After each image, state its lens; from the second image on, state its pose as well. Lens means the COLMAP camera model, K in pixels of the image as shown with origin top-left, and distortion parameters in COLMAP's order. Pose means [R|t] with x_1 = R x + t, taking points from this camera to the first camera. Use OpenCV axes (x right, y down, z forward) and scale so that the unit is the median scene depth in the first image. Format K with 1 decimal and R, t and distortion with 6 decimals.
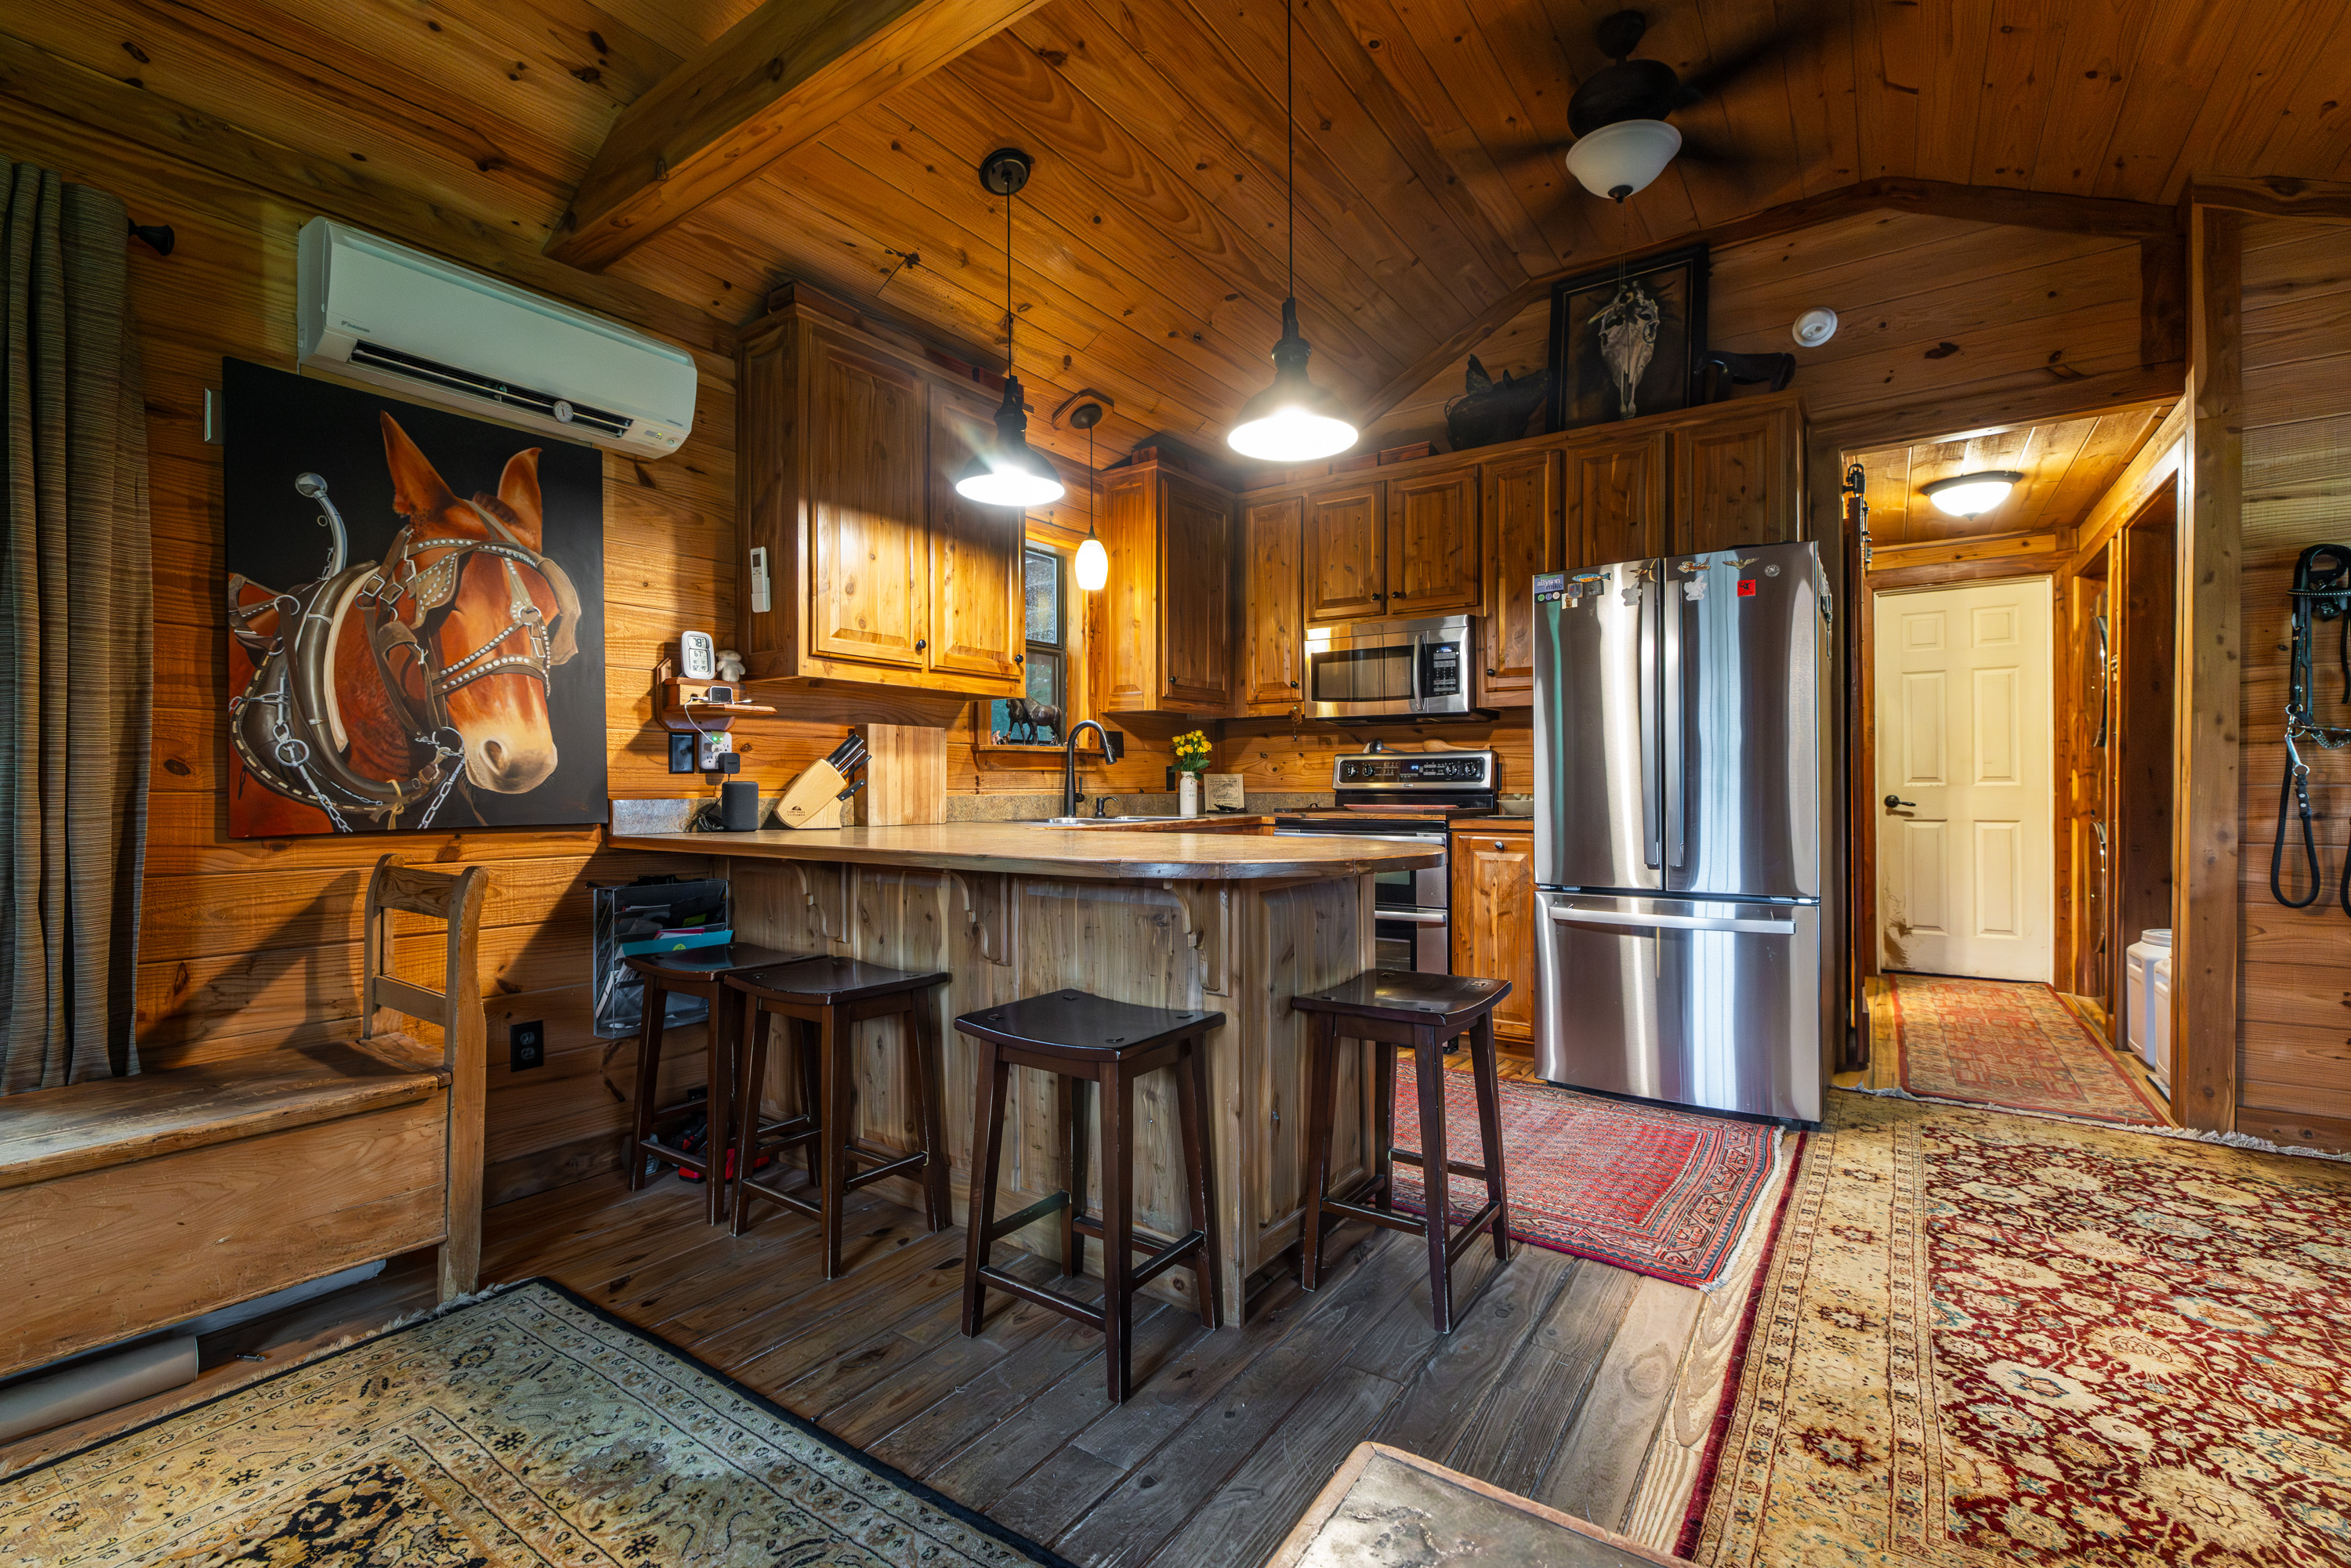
lens RADIAL K [[1015.9, 0, 1173.0], [0, 1015.9, 782.4], [0, 0, 1]] dist [0.003018, 0.000190]
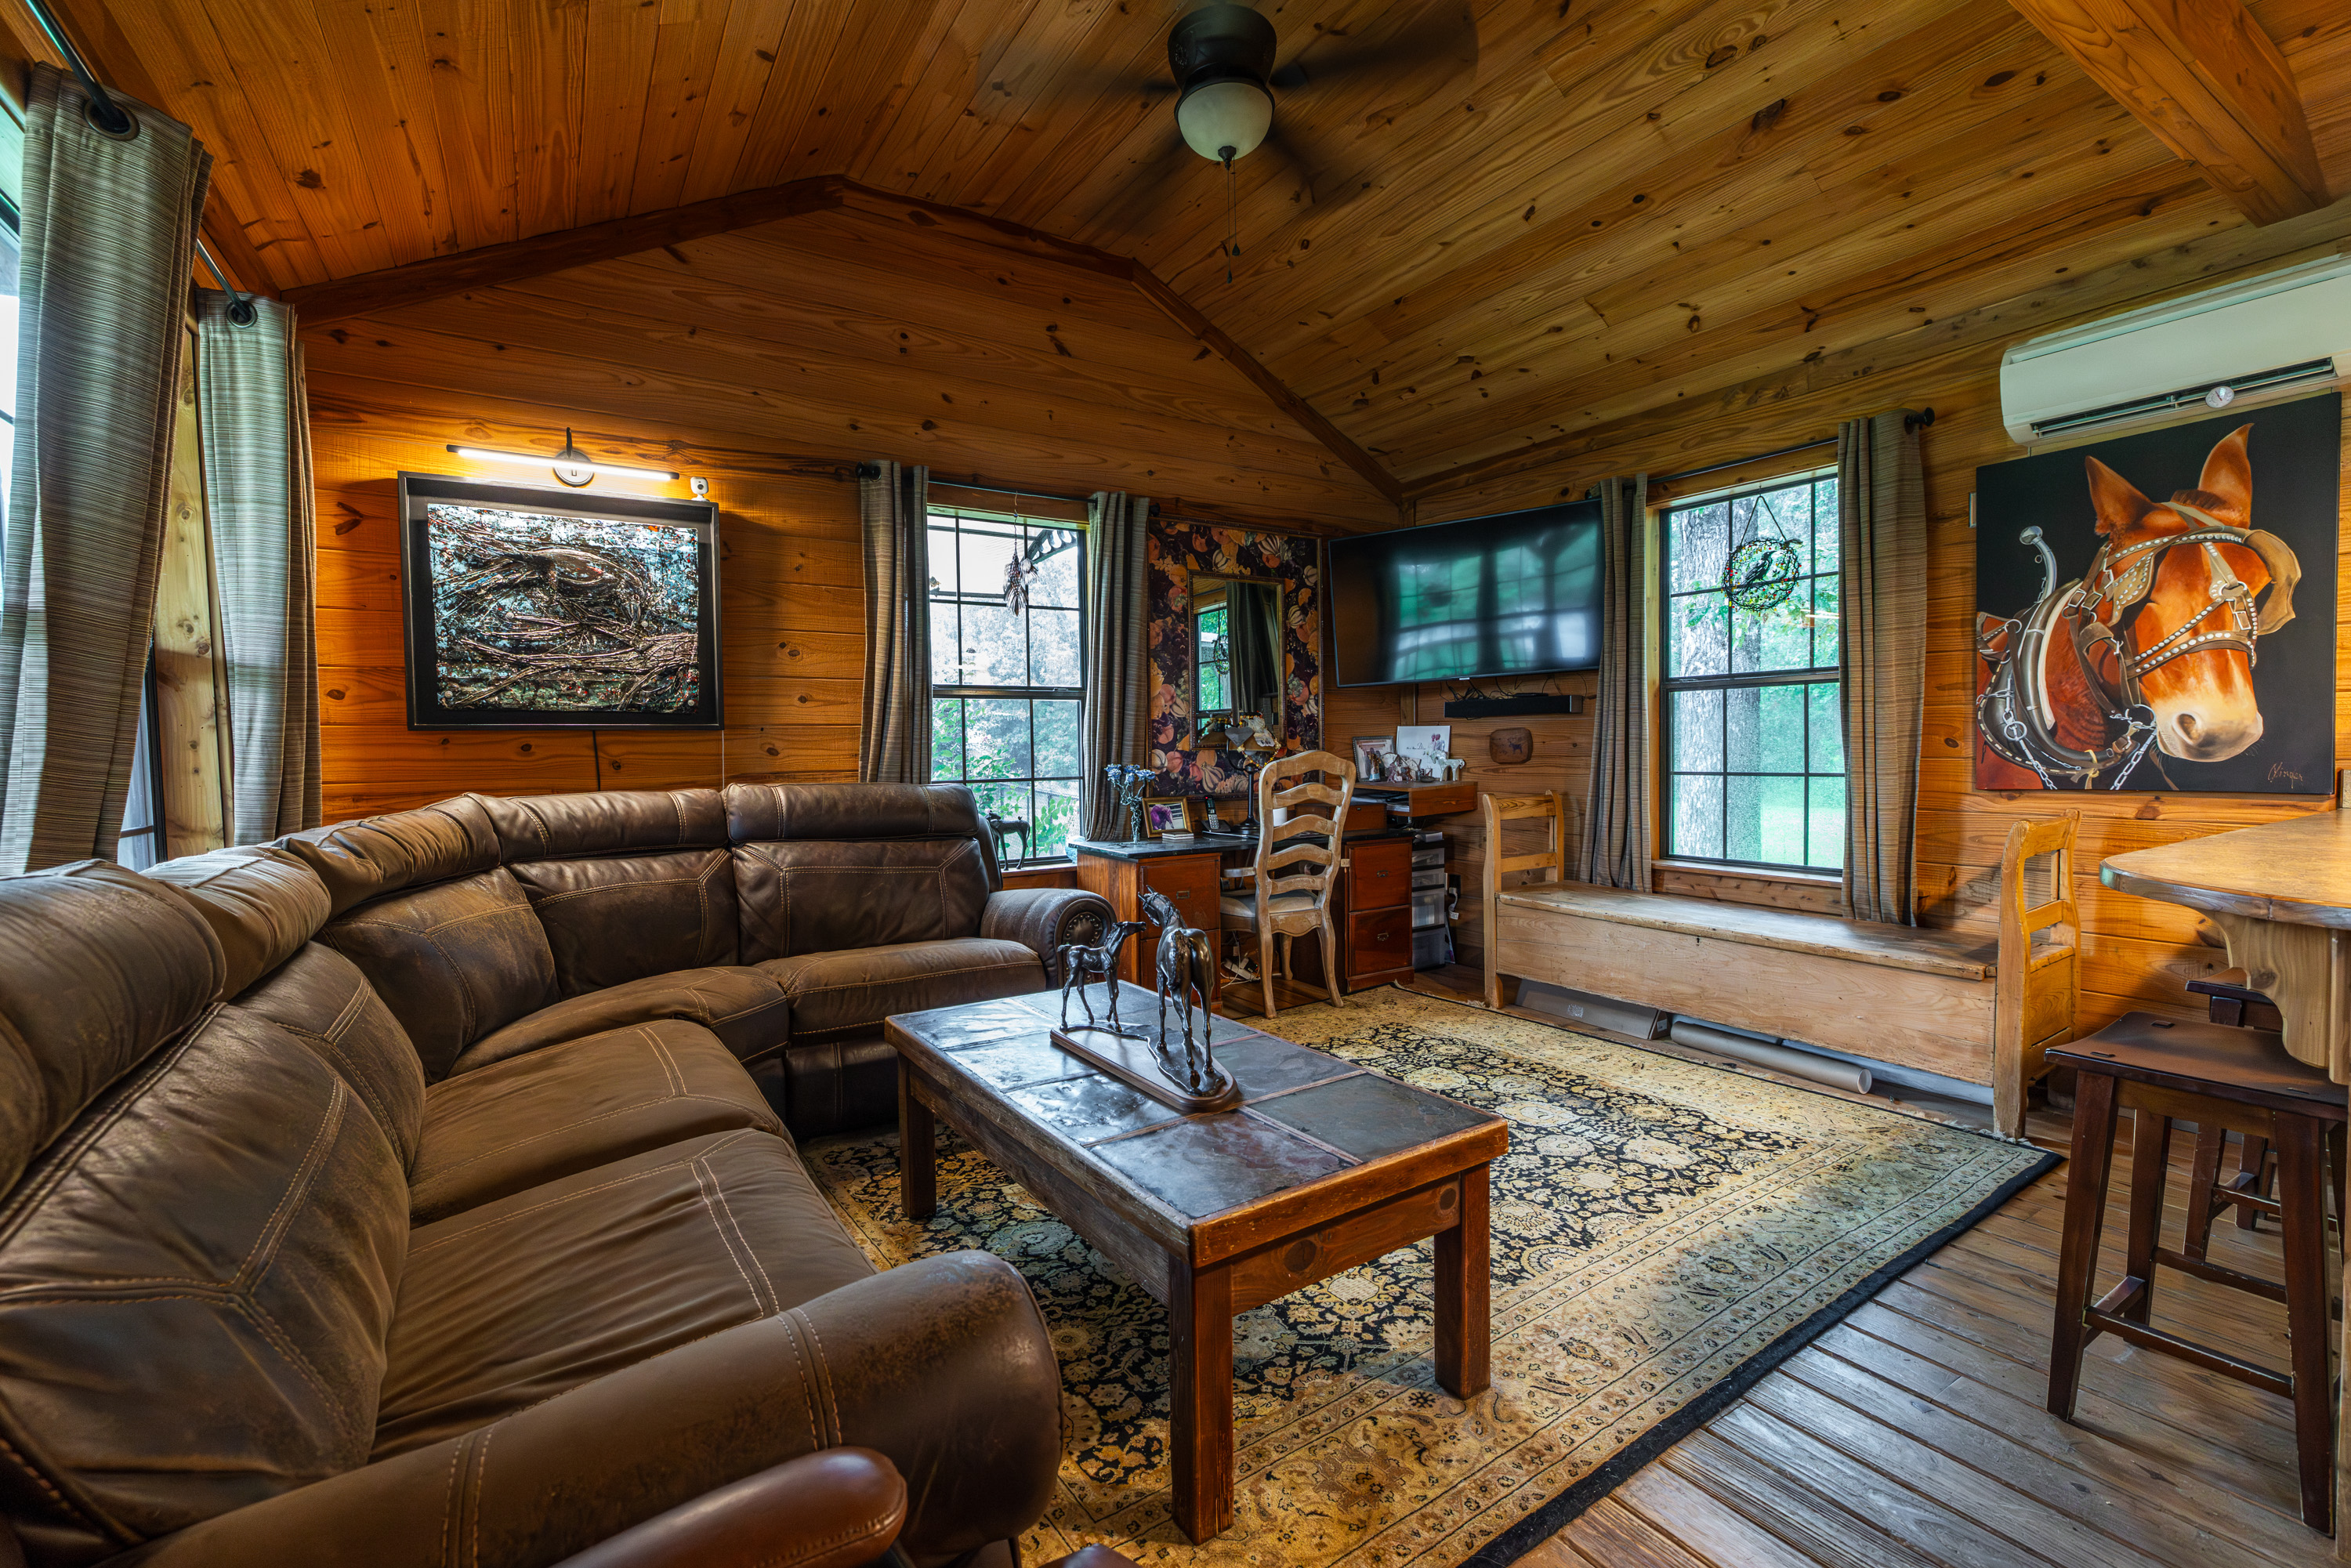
lens RADIAL K [[1015.9, 0, 1176.7], [0, 1015.9, 778.8], [0, 0, 1]] dist [0.003018, 0.000190]
pose [[-0.385711, 0.036680, -0.921890, 0.819141], [0.018681, 0.999315, 0.031945, -0.027550], [0.922431, -0.004901, -0.386132, 0.437988]]
